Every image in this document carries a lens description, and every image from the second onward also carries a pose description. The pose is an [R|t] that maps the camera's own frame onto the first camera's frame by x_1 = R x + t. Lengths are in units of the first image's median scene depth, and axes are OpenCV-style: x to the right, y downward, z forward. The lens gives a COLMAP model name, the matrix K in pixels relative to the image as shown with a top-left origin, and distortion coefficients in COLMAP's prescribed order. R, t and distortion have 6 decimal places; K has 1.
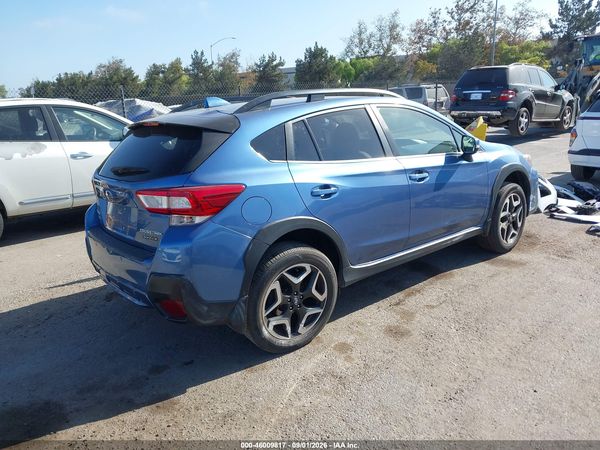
lens RADIAL K [[474.4, 0, 300.8], [0, 474.4, 218.1], [0, 0, 1]] dist [0.038853, -0.055455]
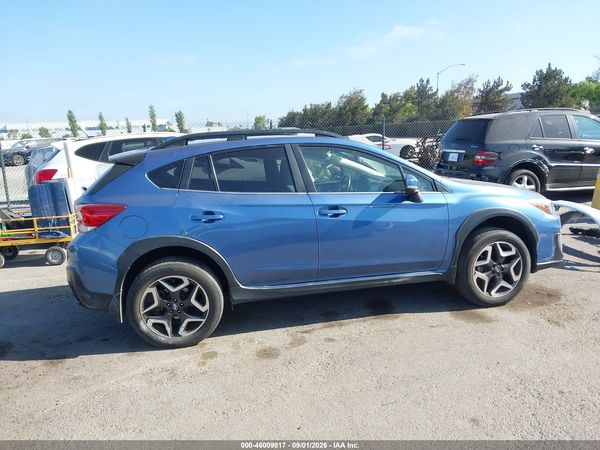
lens RADIAL K [[474.4, 0, 300.8], [0, 474.4, 218.1], [0, 0, 1]] dist [0.038853, -0.055455]
pose [[0.886744, 0.083462, -0.454664, 0.759662], [-0.107390, 0.993850, -0.027006, -0.045927], [0.449614, 0.072773, 0.890254, 0.058172]]
